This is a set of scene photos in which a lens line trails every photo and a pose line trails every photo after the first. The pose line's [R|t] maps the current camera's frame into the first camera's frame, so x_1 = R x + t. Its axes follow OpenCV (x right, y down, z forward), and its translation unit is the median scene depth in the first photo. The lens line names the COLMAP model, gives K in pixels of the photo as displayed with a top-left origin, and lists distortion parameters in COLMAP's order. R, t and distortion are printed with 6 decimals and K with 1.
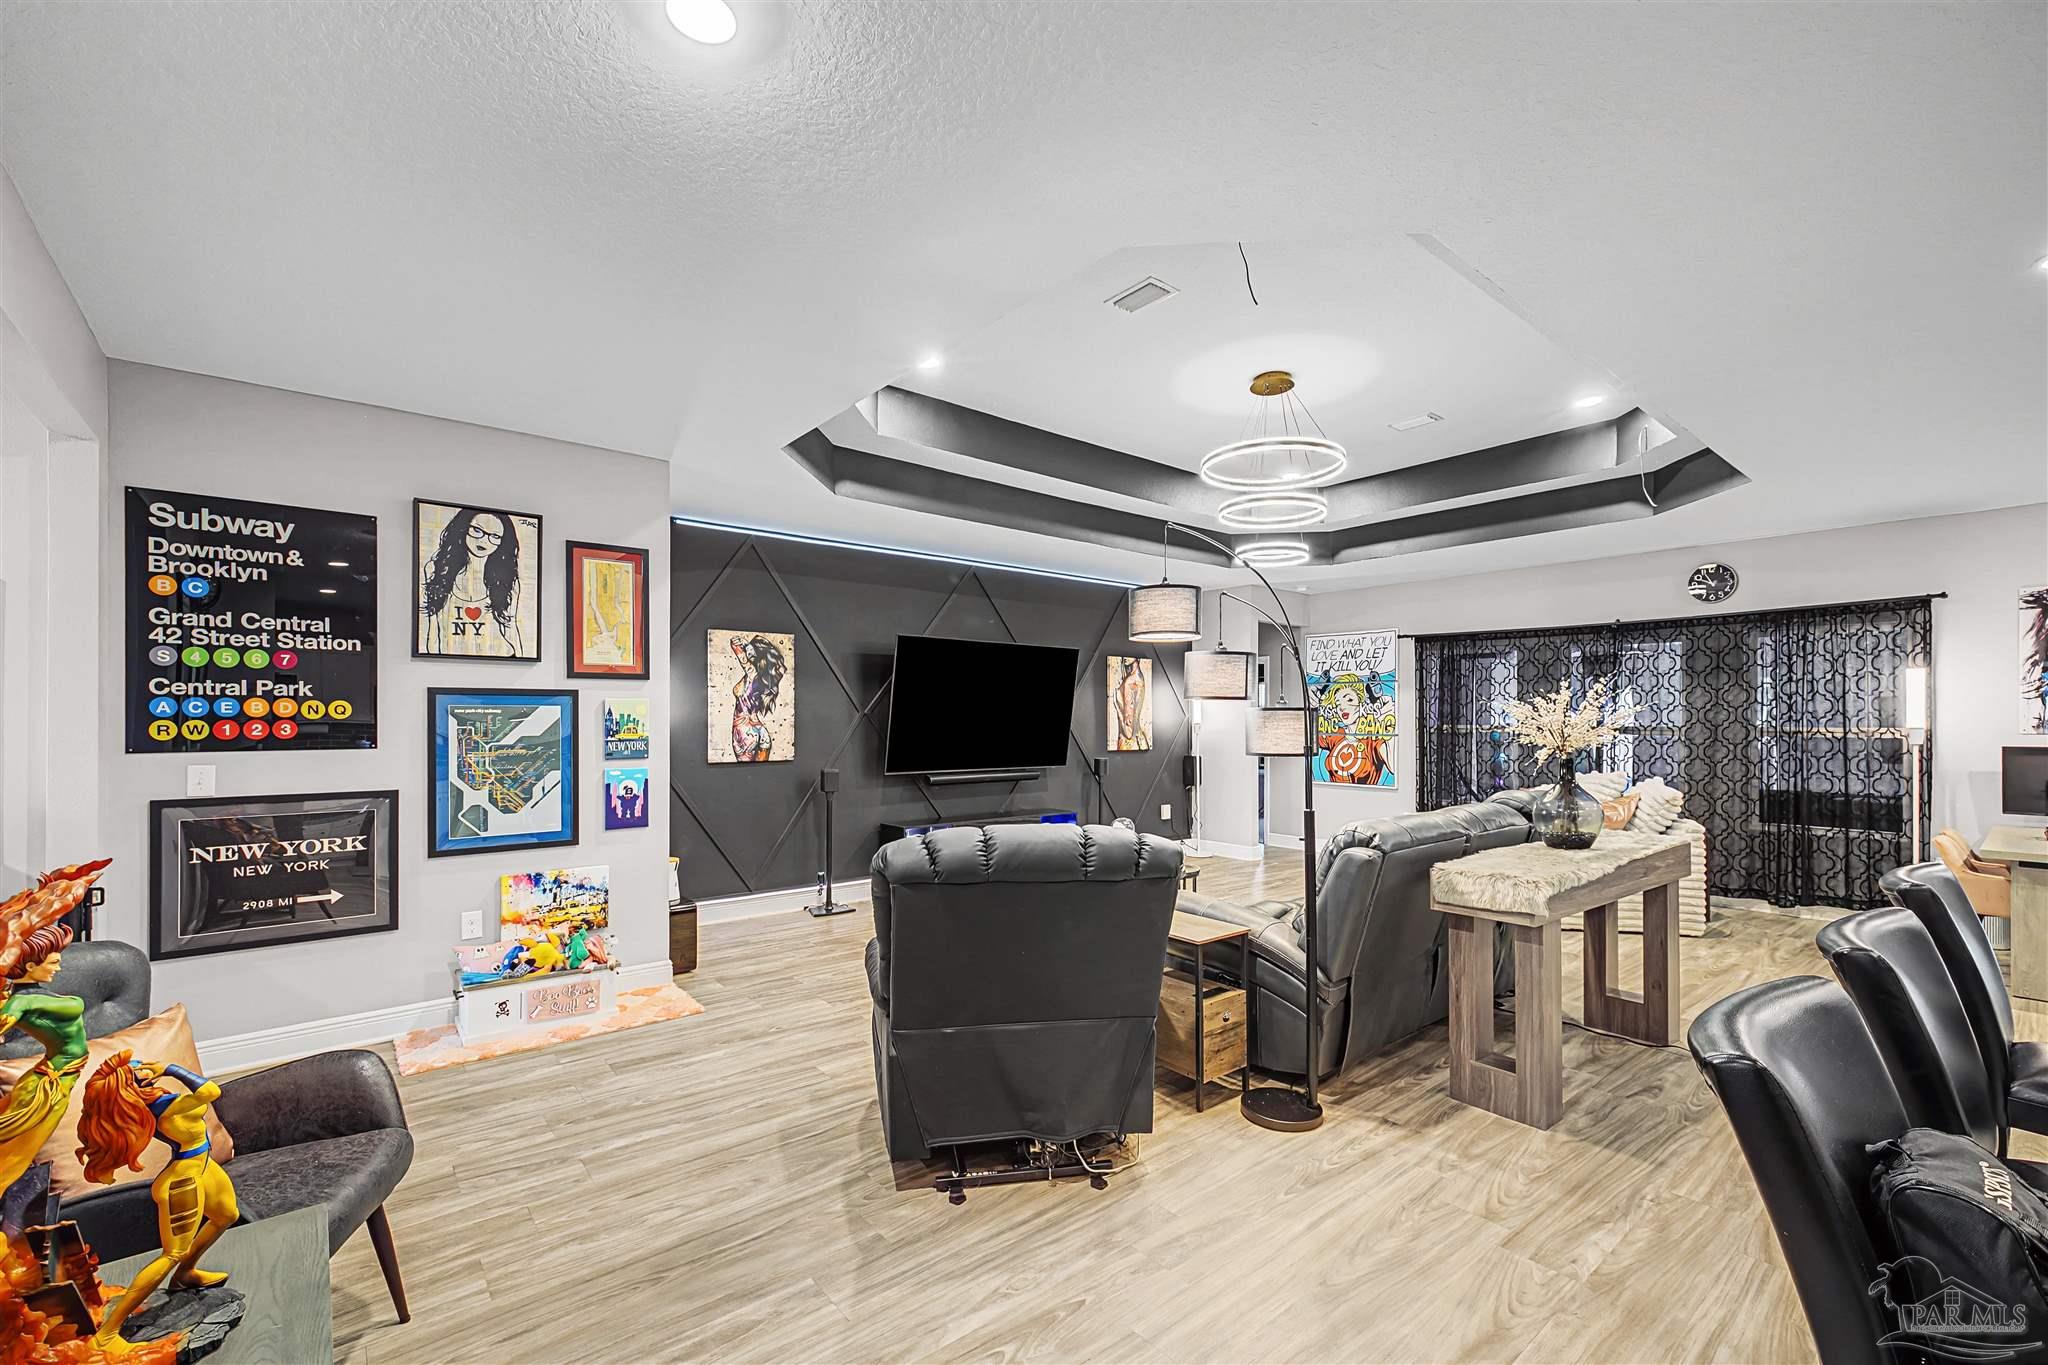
lens RADIAL K [[859.2, 0, 1010.7], [0, 859.2, 721.1], [0, 0, 1]] dist [0.006197, -0.001547]
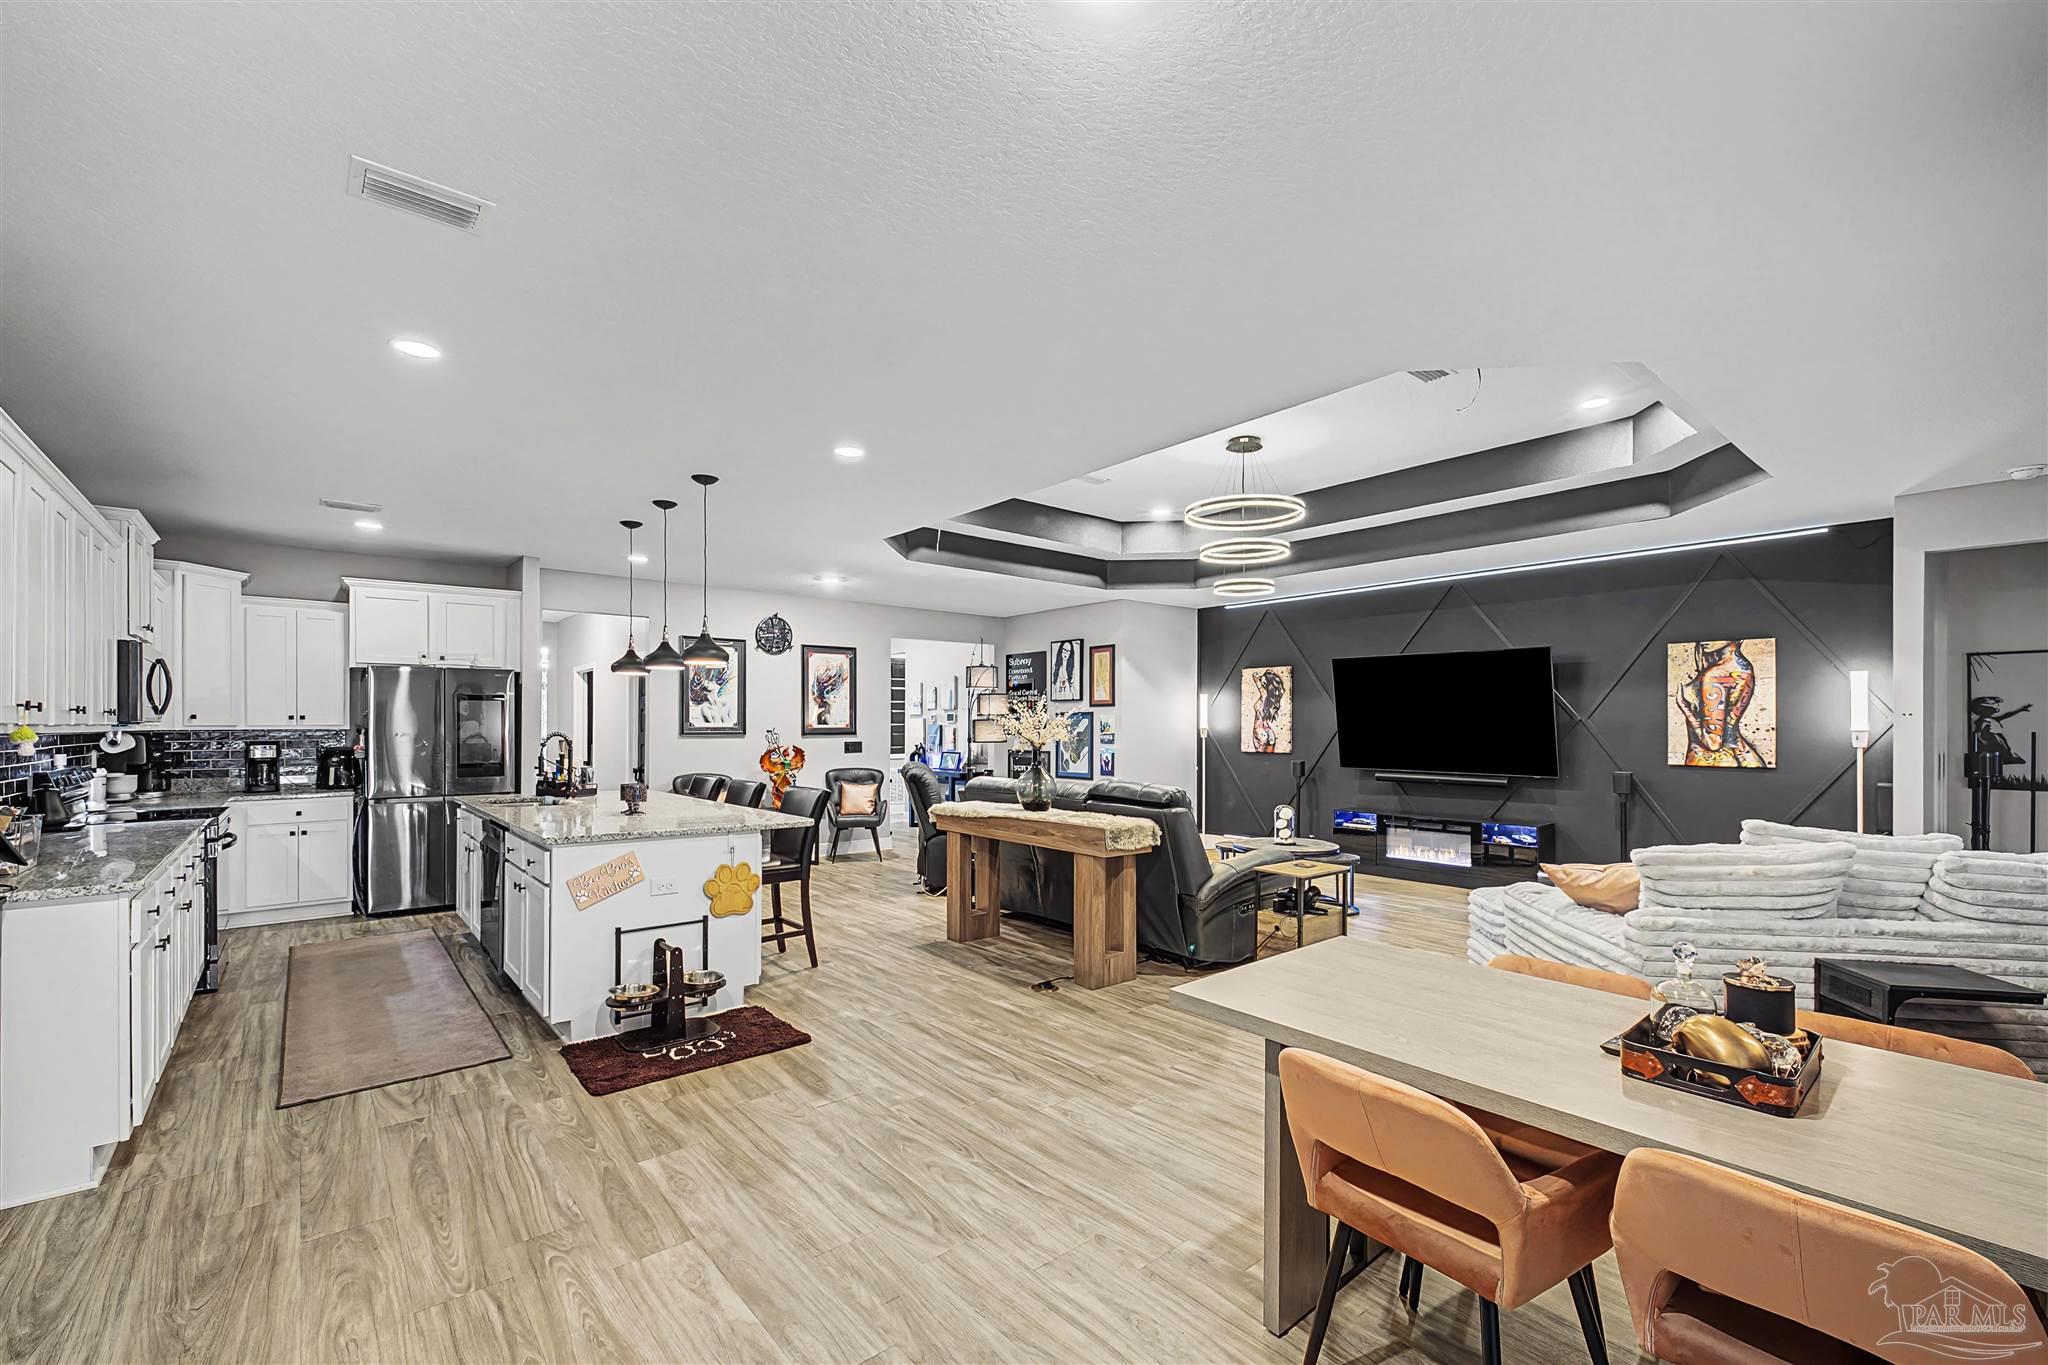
lens RADIAL K [[859.2, 0, 1020.9], [0, 859.2, 715.0], [0, 0, 1]] dist [0.006197, -0.001547]
pose [[0.011405, -0.012908, -0.999852, 1.257488], [-0.002200, 0.999914, -0.012934, 0.001253], [0.999933, 0.002347, 0.011375, 0.565052]]
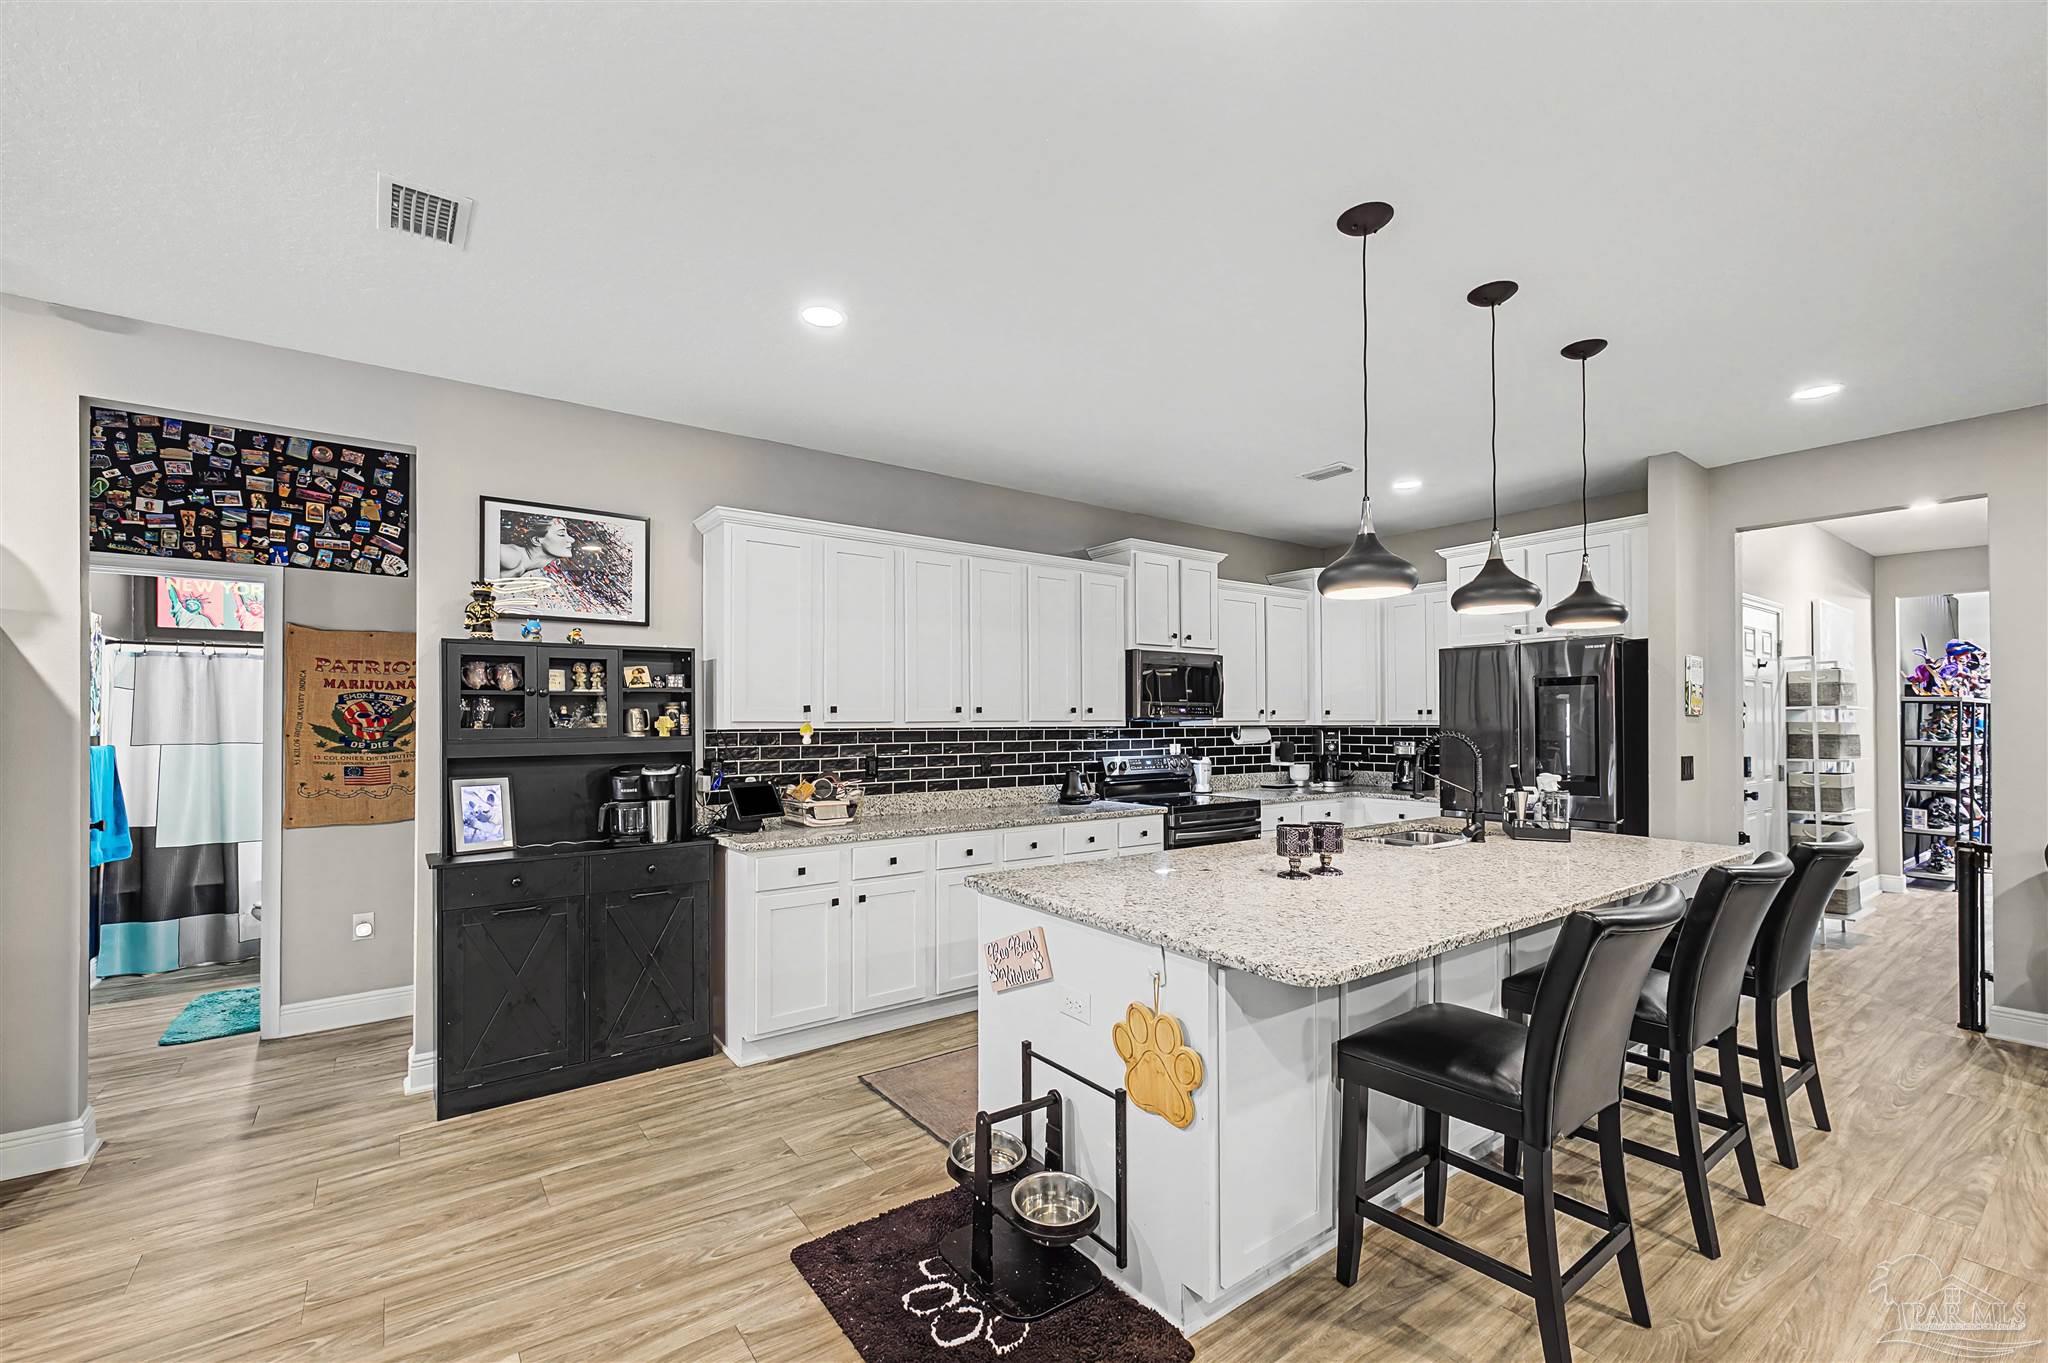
lens RADIAL K [[859.2, 0, 1027.9], [0, 859.2, 714.7], [0, 0, 1]] dist [0.006197, -0.001547]
pose [[-0.998966, 0.002834, 0.045365, 0.587923], [0.002610, 0.999984, -0.004976, -0.000506], [-0.045378, -0.004853, -0.998958, 0.679253]]
